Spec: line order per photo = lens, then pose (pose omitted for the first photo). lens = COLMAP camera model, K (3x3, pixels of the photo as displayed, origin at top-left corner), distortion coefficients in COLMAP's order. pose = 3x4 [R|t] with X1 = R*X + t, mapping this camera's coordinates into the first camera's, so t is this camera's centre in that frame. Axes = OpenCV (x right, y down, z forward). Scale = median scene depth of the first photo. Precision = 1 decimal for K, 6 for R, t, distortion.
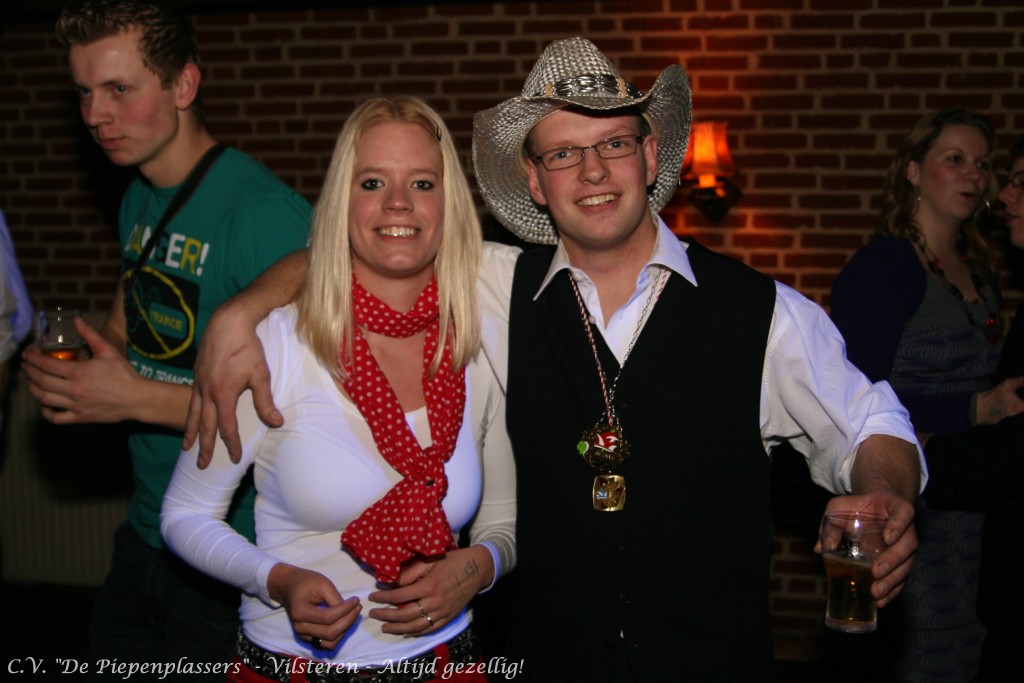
lens RADIAL K [[1412.9, 0, 511.6], [0, 1412.9, 343.7], [0, 0, 1]] dist [-0.063465, 0.000000]
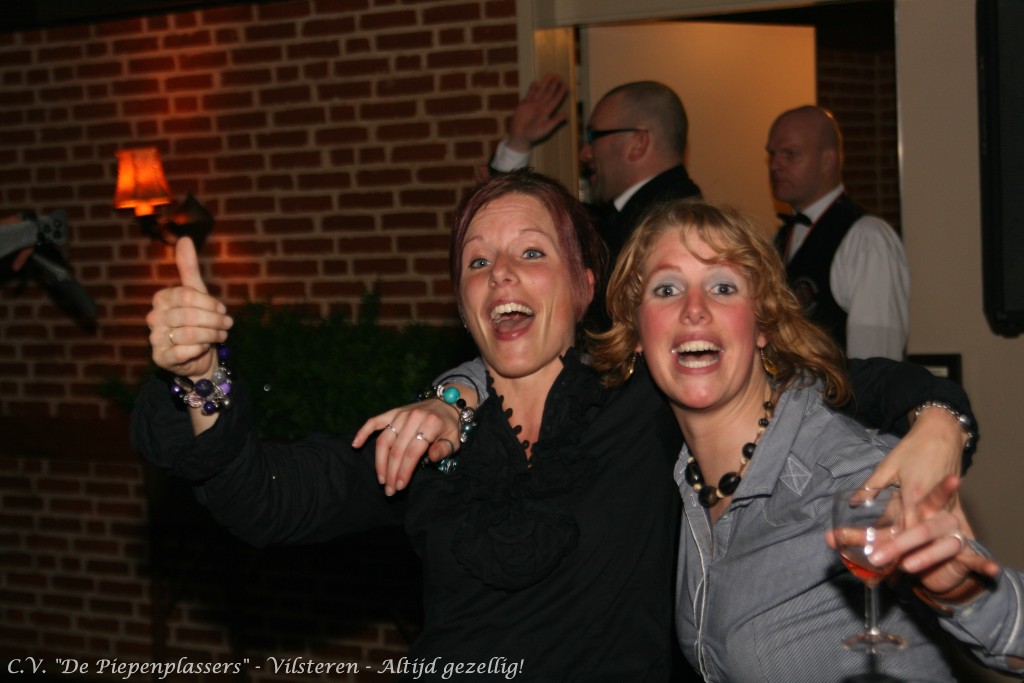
lens RADIAL K [[2067.9, 0, 514.6], [0, 2067.9, 339.7], [0, 0, 1]] dist [0.127642, 0.000000]
pose [[0.922187, -0.014558, -0.386469, 0.889151], [0.001421, 0.999412, -0.034255, 0.021172], [0.386741, 0.031041, 0.921666, -0.196314]]
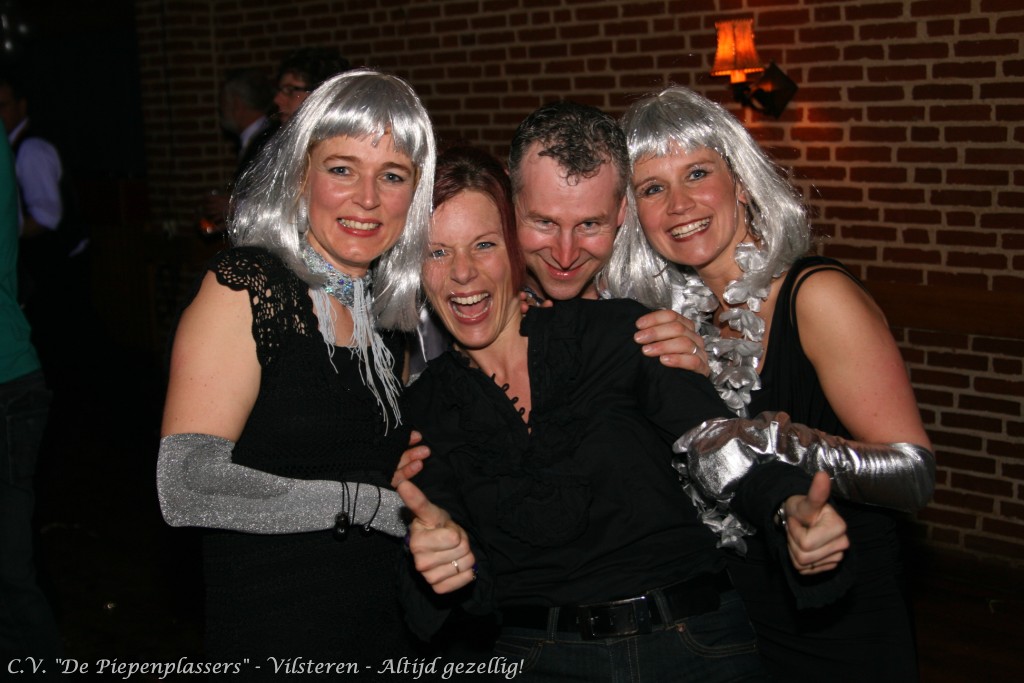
lens RADIAL K [[1412.9, 0, 509.9], [0, 1412.9, 339.5], [0, 0, 1]] dist [-0.063465, 0.000000]
pose [[0.849486, 0.061218, -0.524047, 0.533442], [-0.021543, 0.996442, 0.081482, -0.004203], [0.527171, -0.057928, 0.847783, 0.024472]]
